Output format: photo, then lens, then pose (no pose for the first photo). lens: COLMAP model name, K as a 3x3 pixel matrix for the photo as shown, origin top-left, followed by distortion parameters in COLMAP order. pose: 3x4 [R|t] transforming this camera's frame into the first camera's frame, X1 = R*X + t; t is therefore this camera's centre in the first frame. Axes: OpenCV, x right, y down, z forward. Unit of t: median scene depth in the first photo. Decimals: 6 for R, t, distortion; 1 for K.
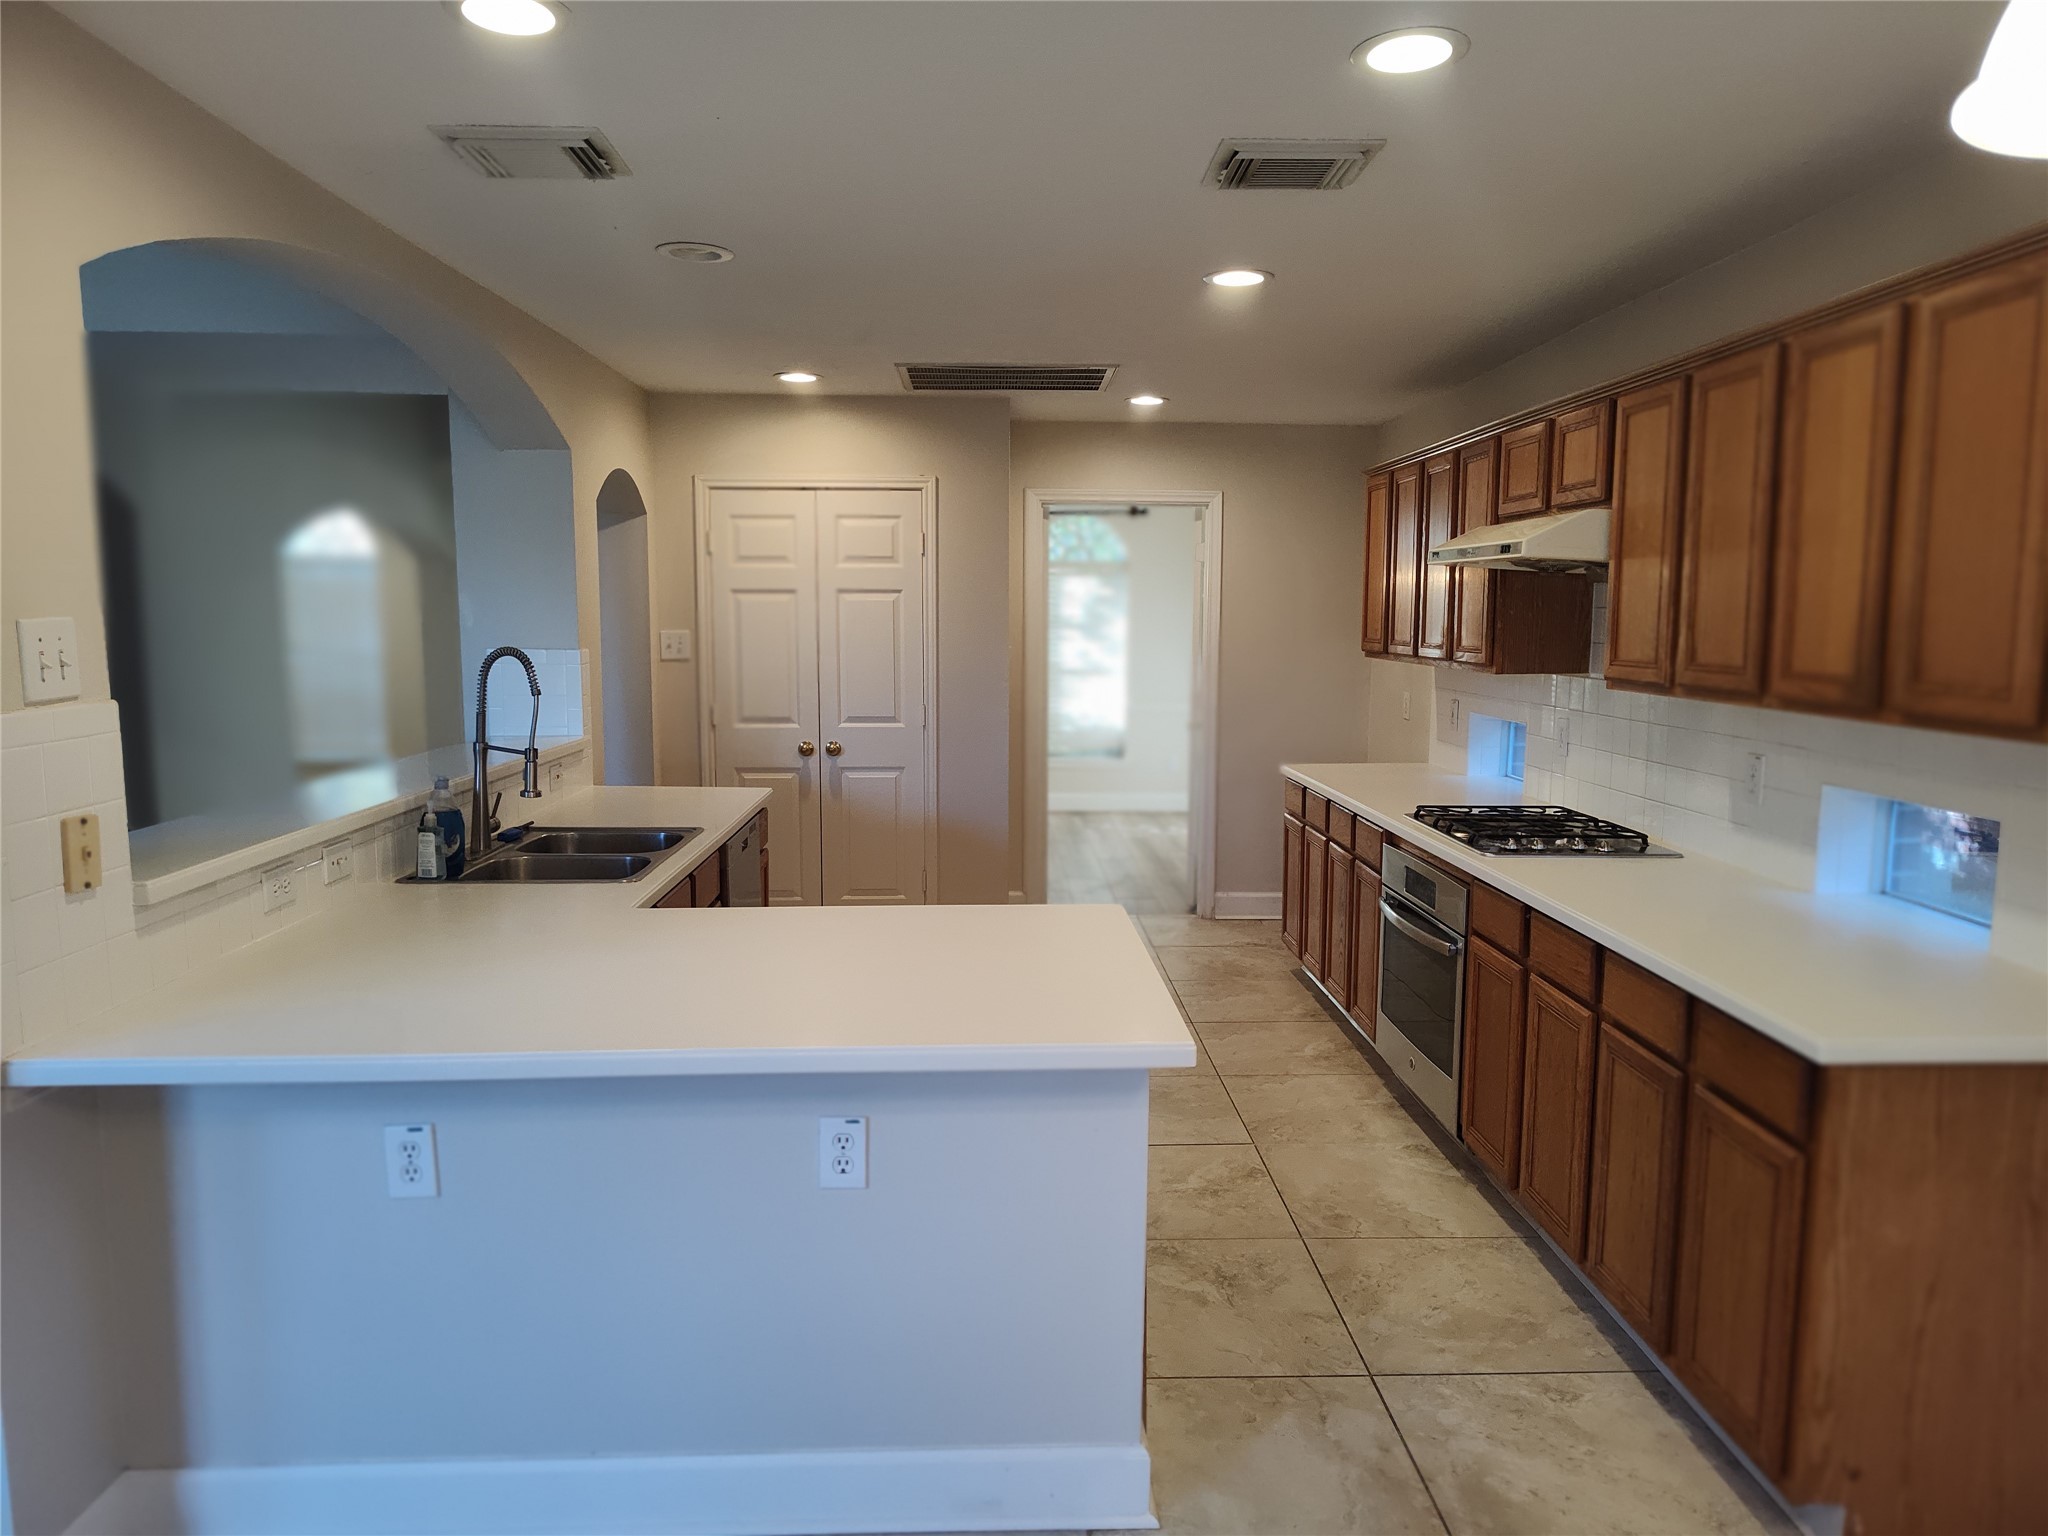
lens RADIAL K [[1401.4, 0, 1013.7], [0, 1401.4, 774.8], [0, 0, 1]] dist [0.030638, -0.030521]
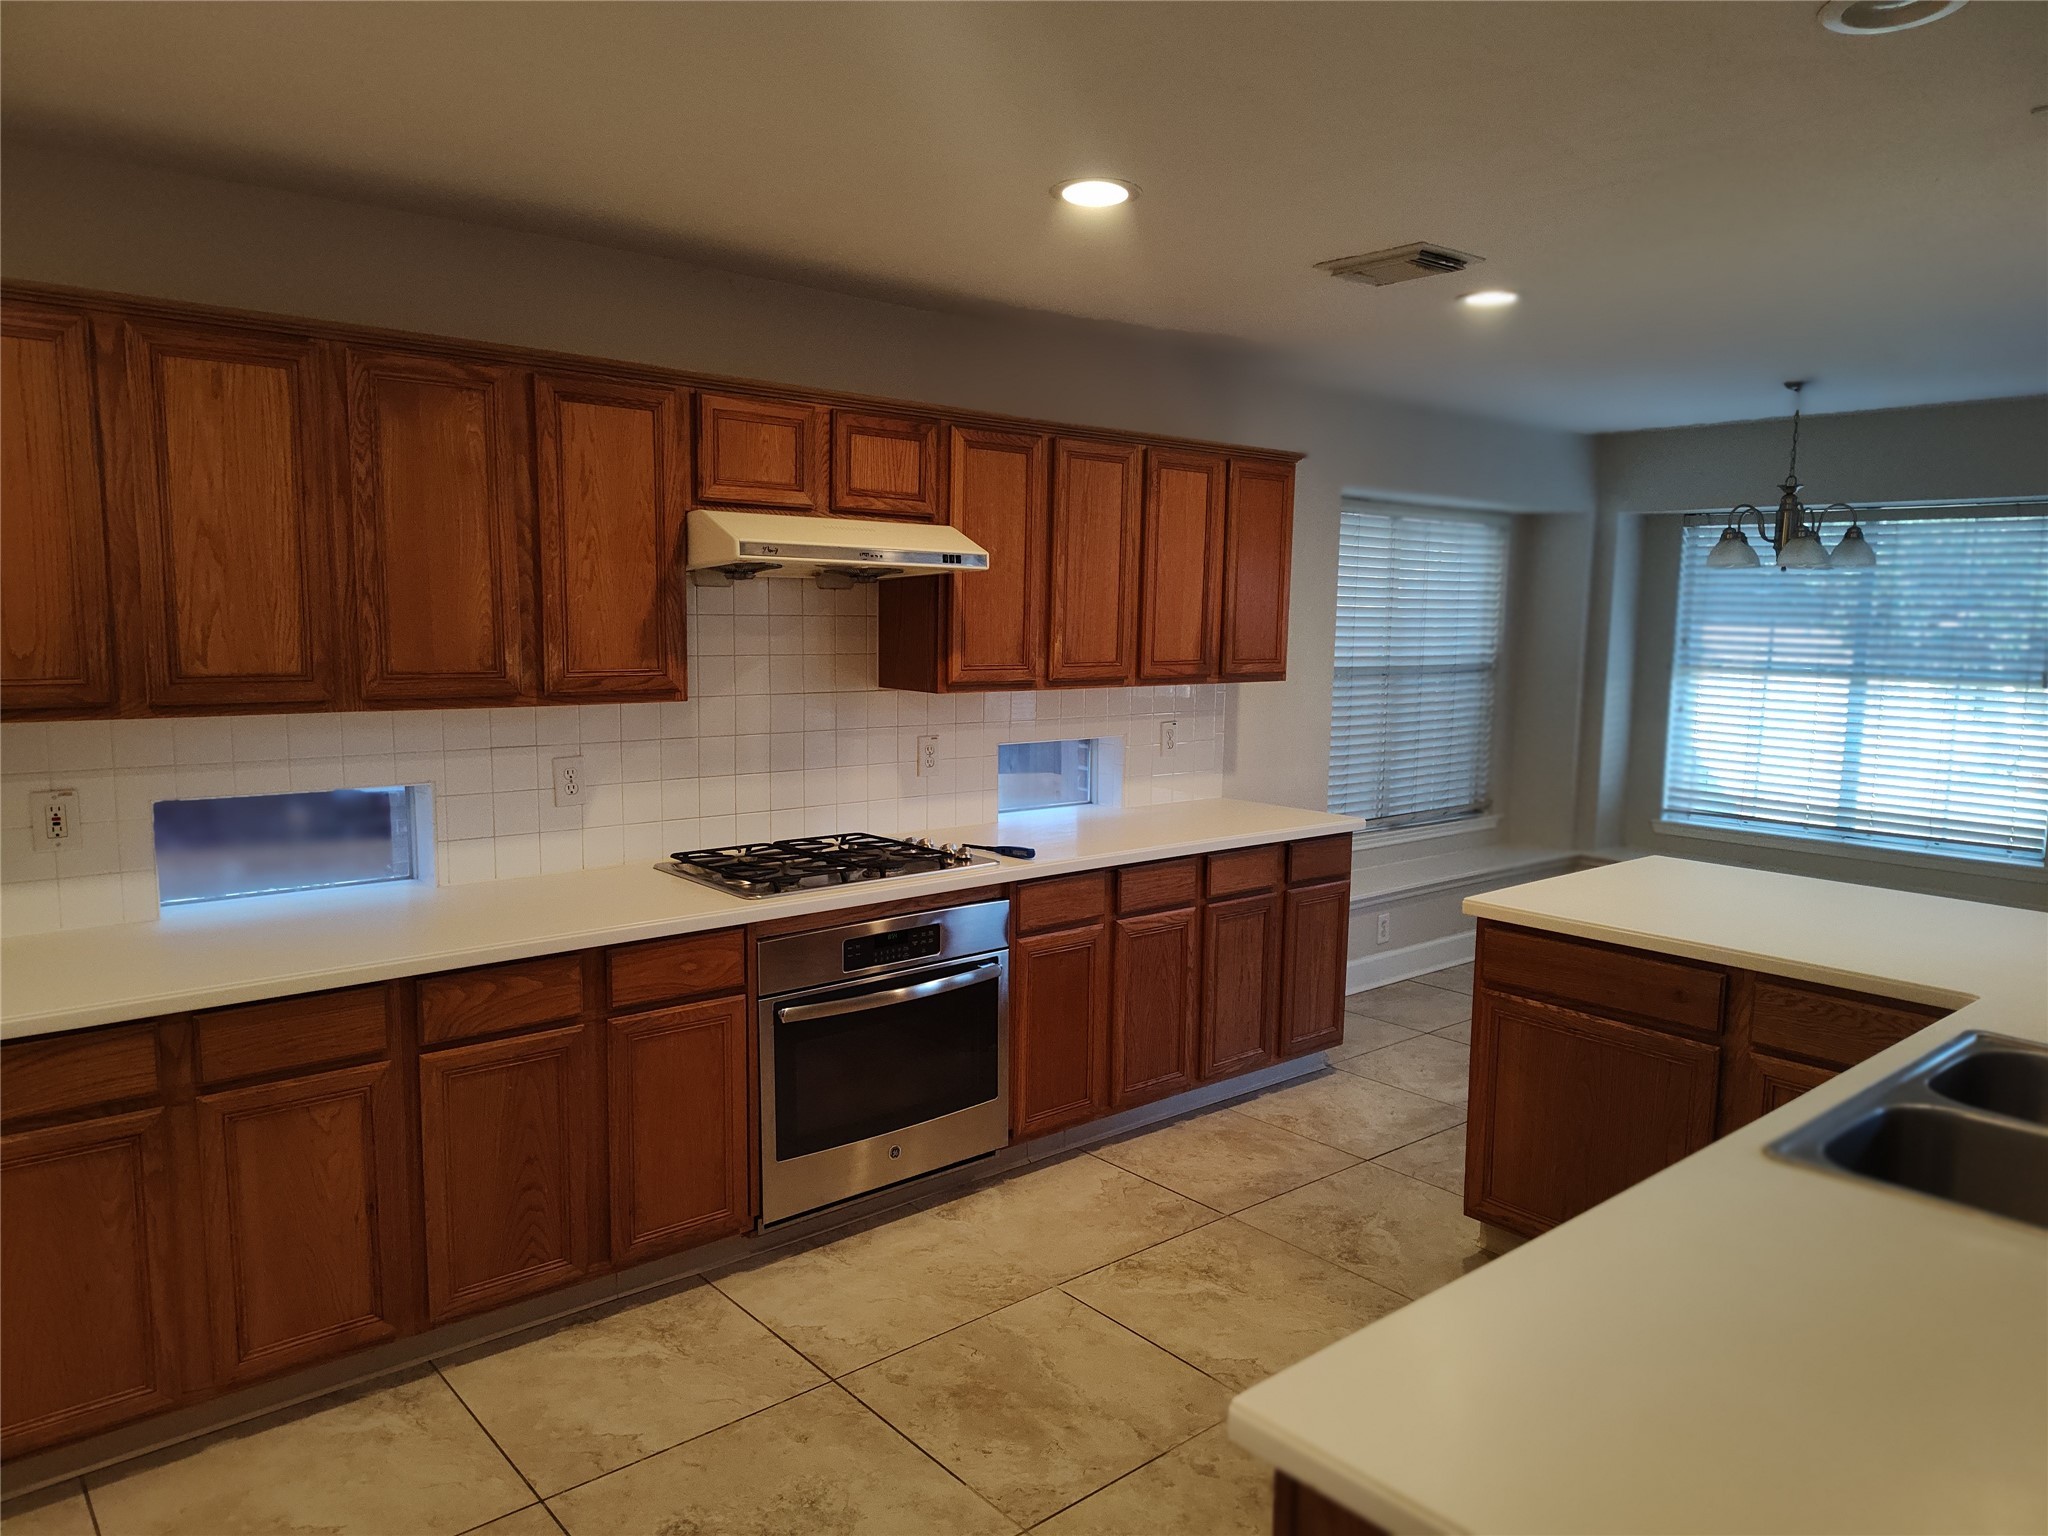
lens RADIAL K [[1401.4, 0, 1024.9], [0, 1401.4, 770.9], [0, 0, 1]] dist [0.030638, -0.030521]
pose [[-0.638274, -0.094076, 0.764040, -0.467422], [0.077977, 0.979499, 0.185746, -0.204627], [-0.765850, 0.178135, -0.617852, 1.678953]]
